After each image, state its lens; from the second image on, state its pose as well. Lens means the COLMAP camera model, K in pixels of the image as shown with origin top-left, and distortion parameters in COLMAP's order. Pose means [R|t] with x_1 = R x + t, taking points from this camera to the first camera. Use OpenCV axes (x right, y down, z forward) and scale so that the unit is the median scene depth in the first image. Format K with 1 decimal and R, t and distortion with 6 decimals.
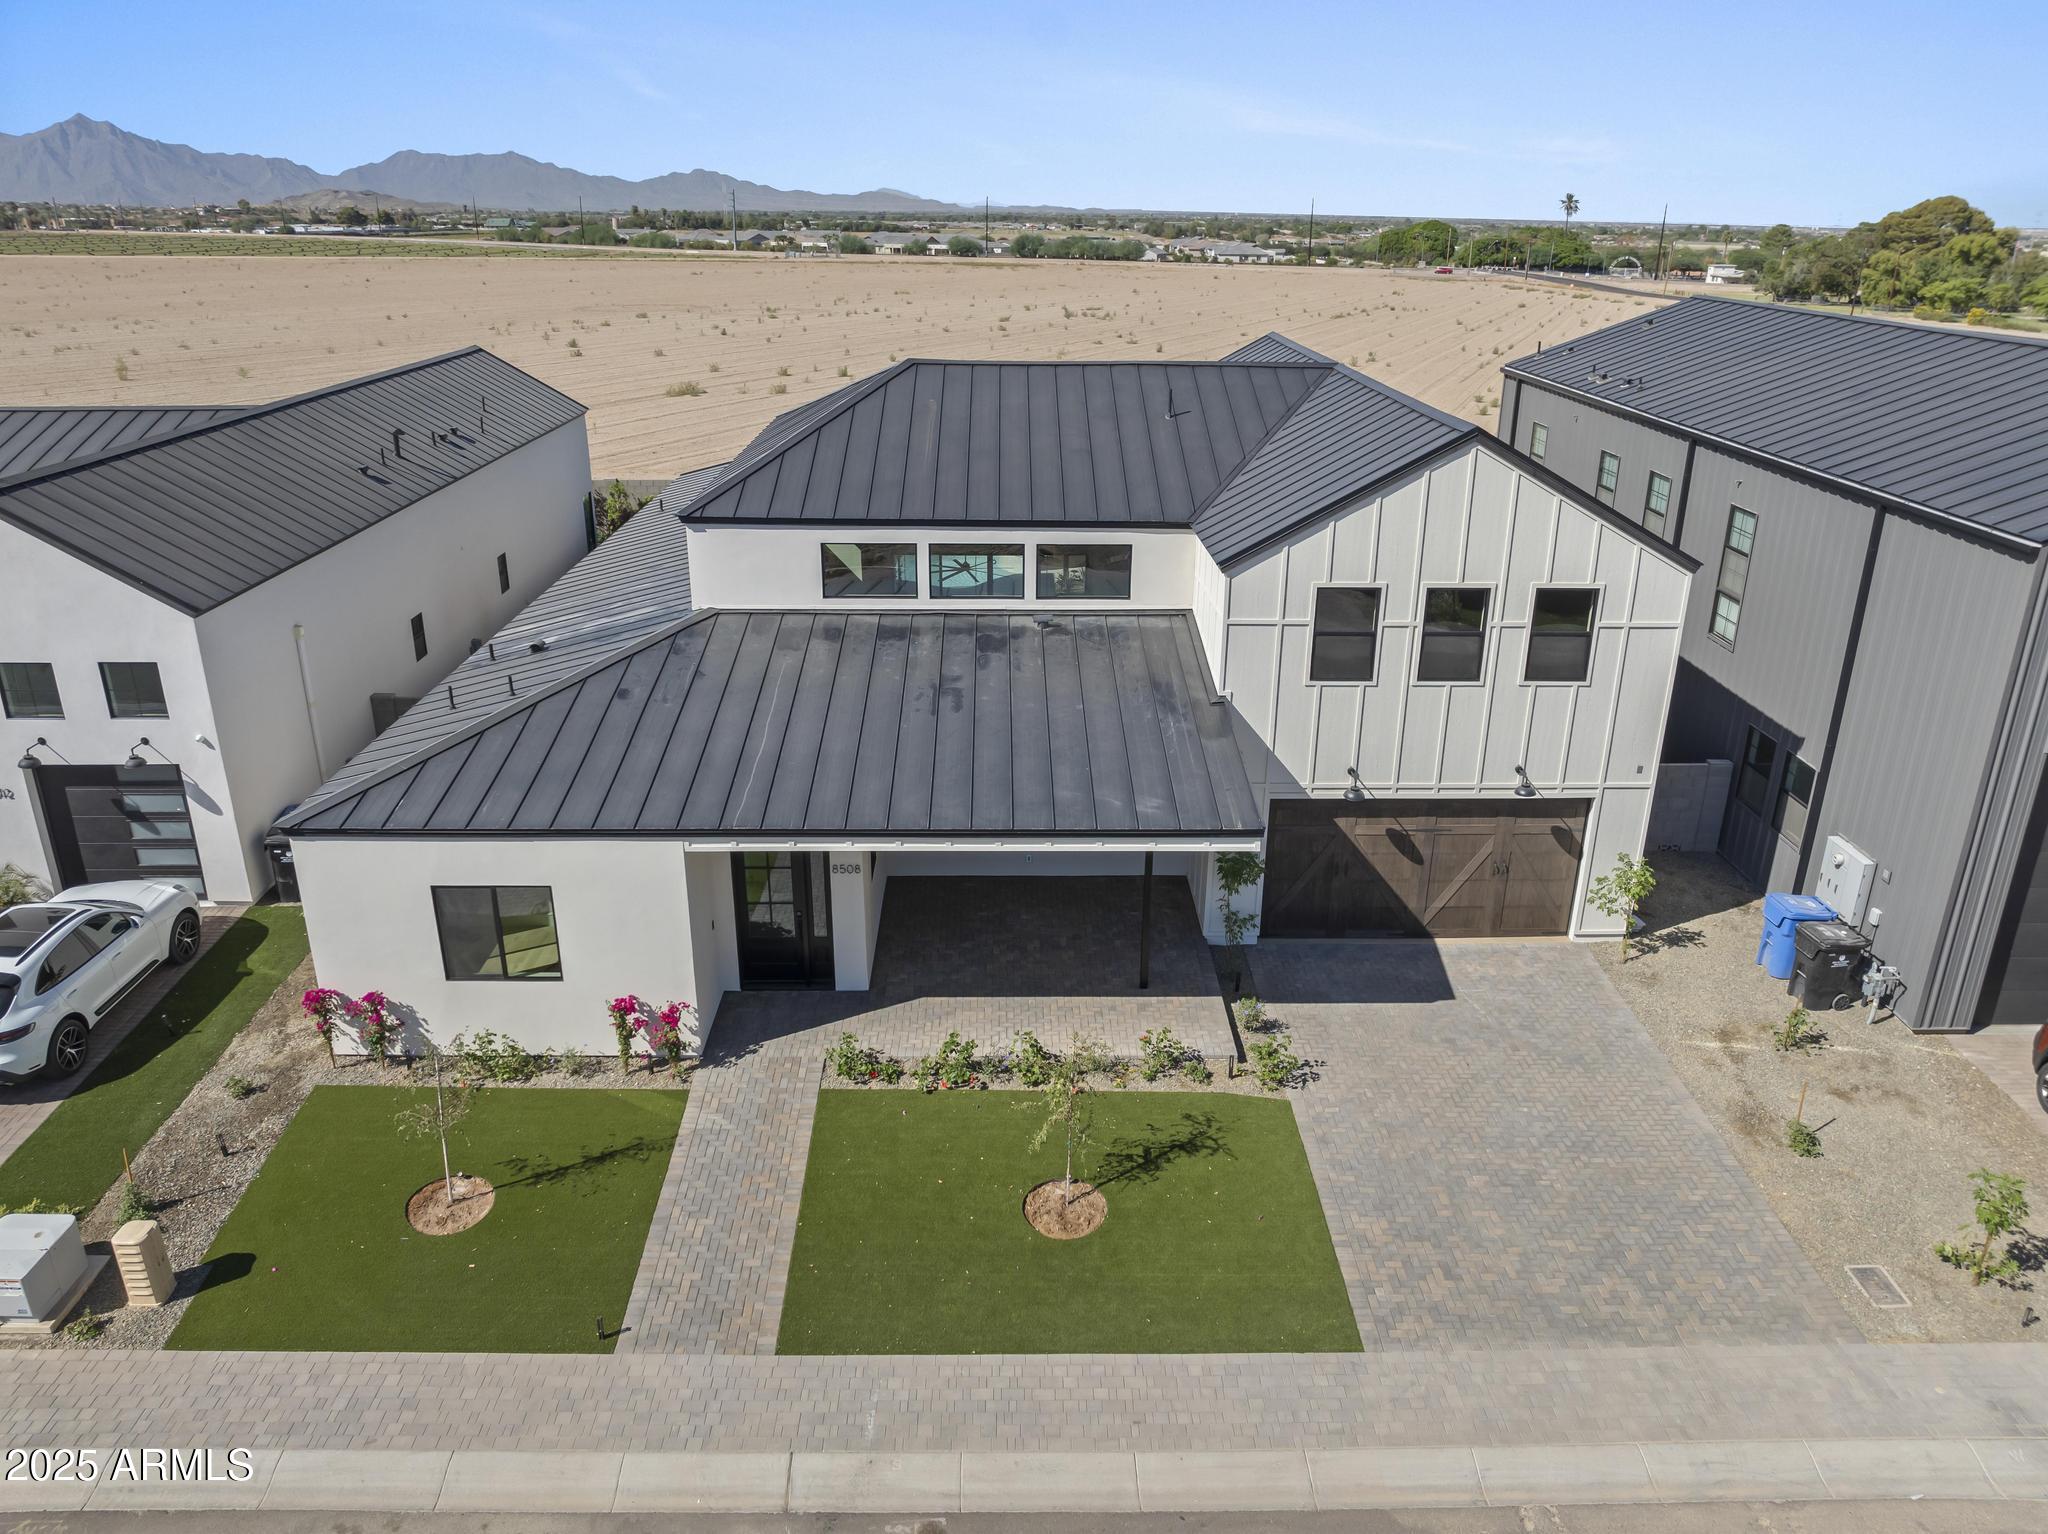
lens RADIAL K [[1443.4, 0, 1024.0], [0, 1443.4, 767.0], [0, 0, 1]] dist [-0.053132, 0.022608]
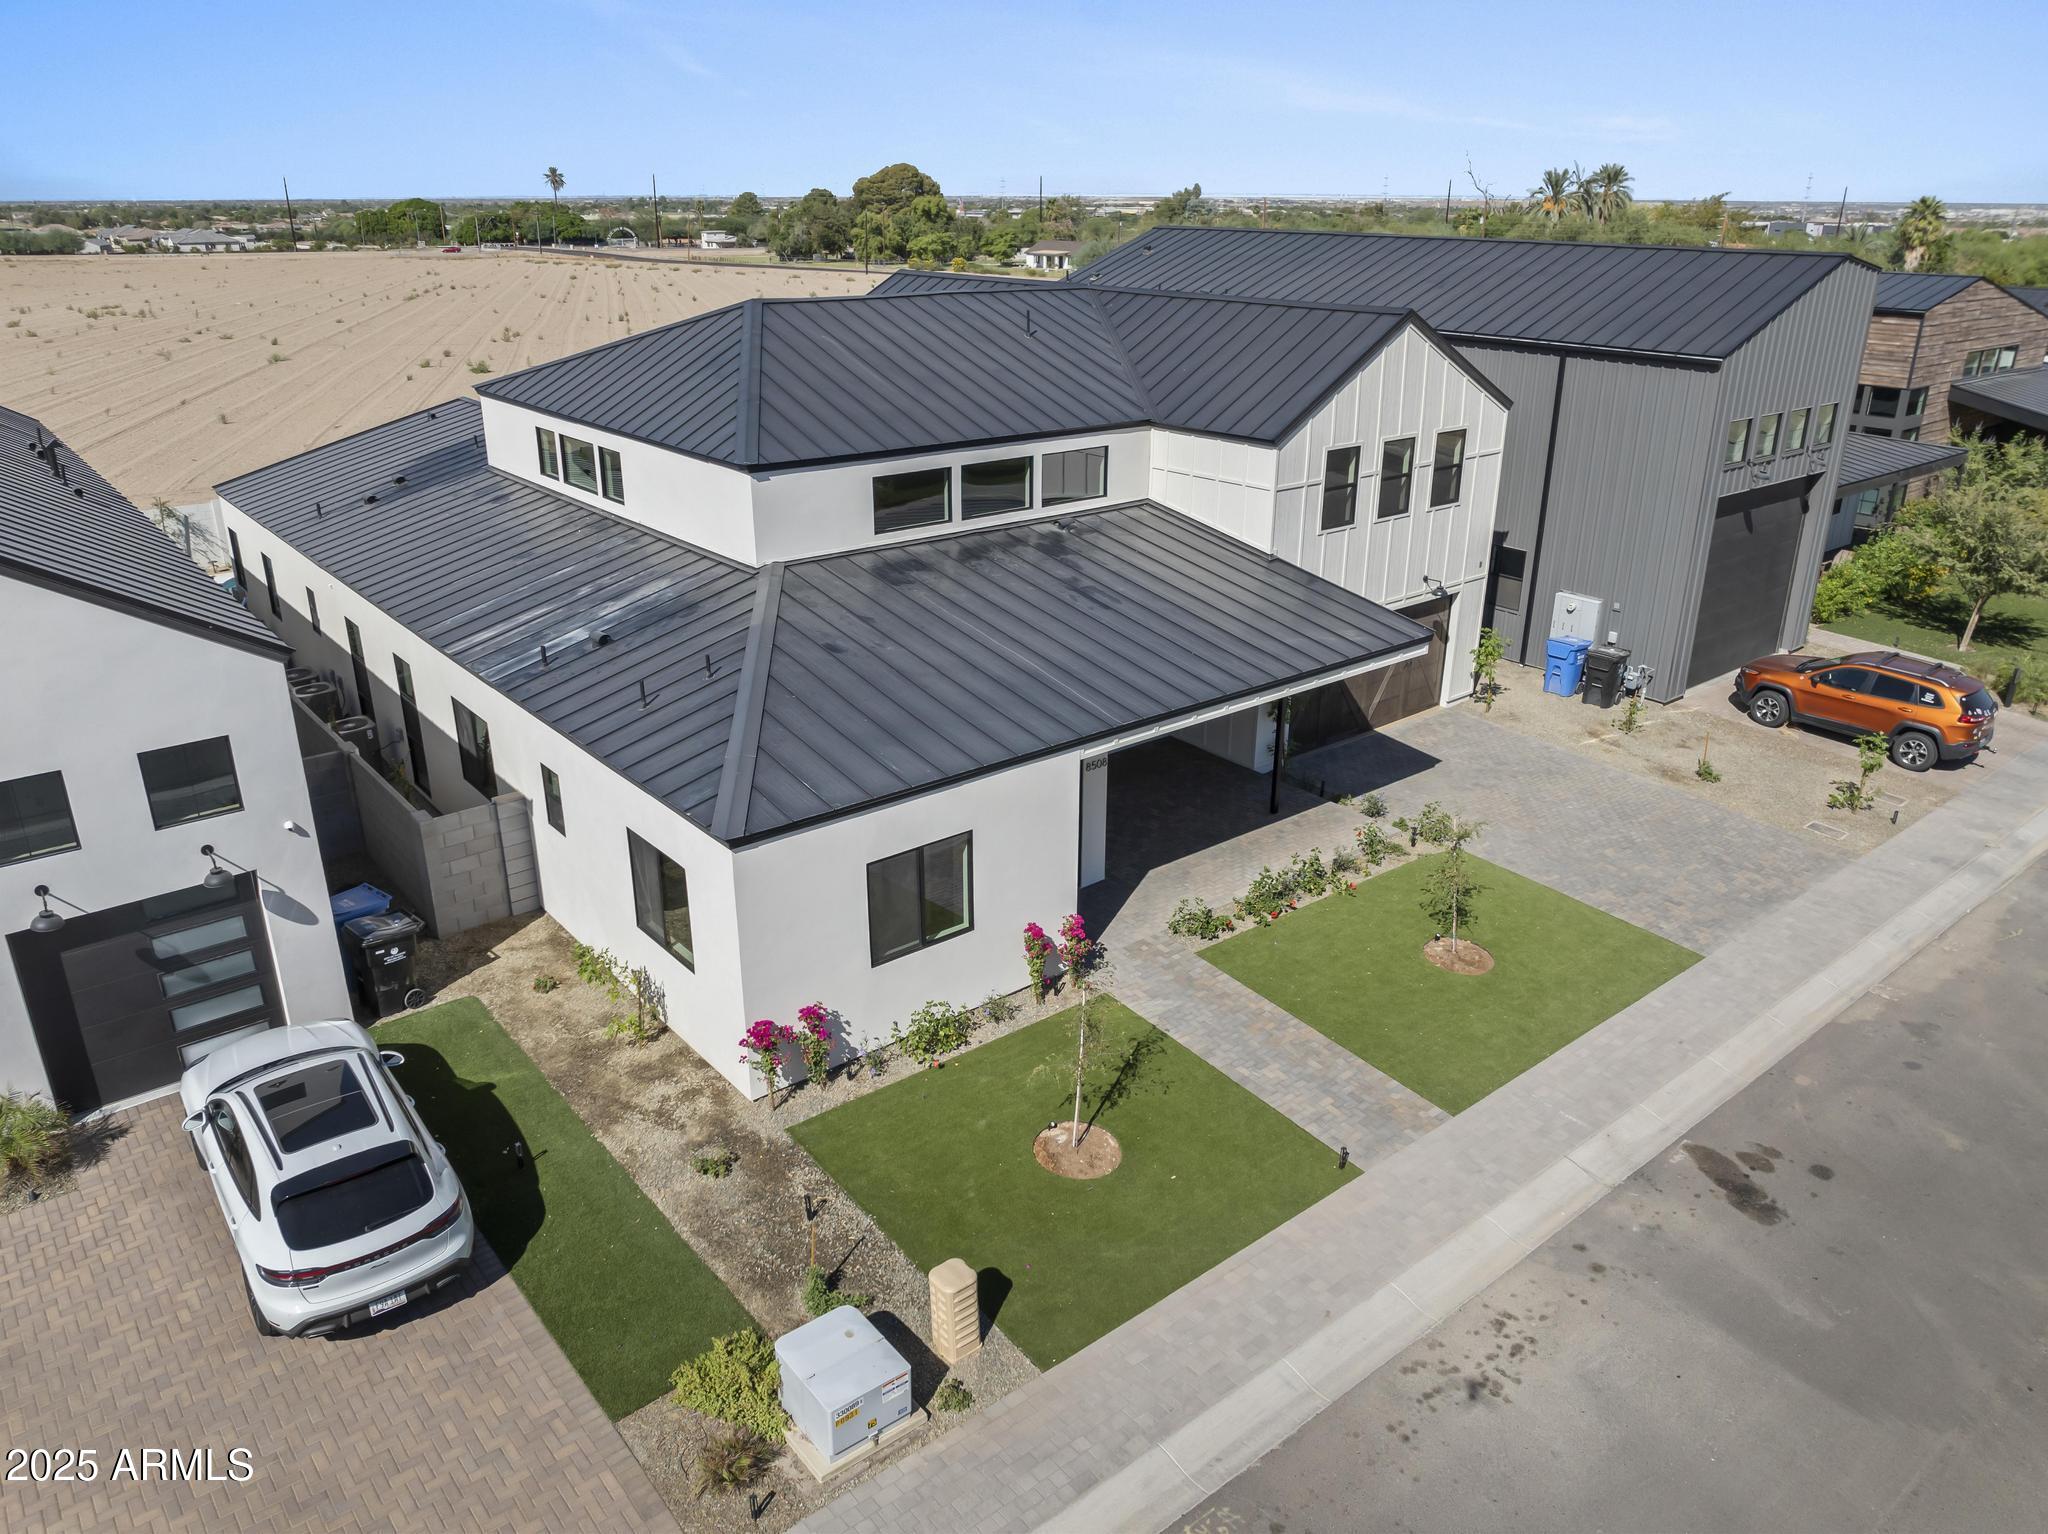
lens RADIAL K [[1443.4, 0, 1024.0], [0, 1443.4, 767.0], [0, 0, 1]] dist [-0.053132, 0.022608]
pose [[0.783711, -0.234944, 0.574977, -0.697485], [0.227028, 0.970002, 0.086910, -0.027300], [-0.578148, 0.062423, 0.813540, 0.163055]]
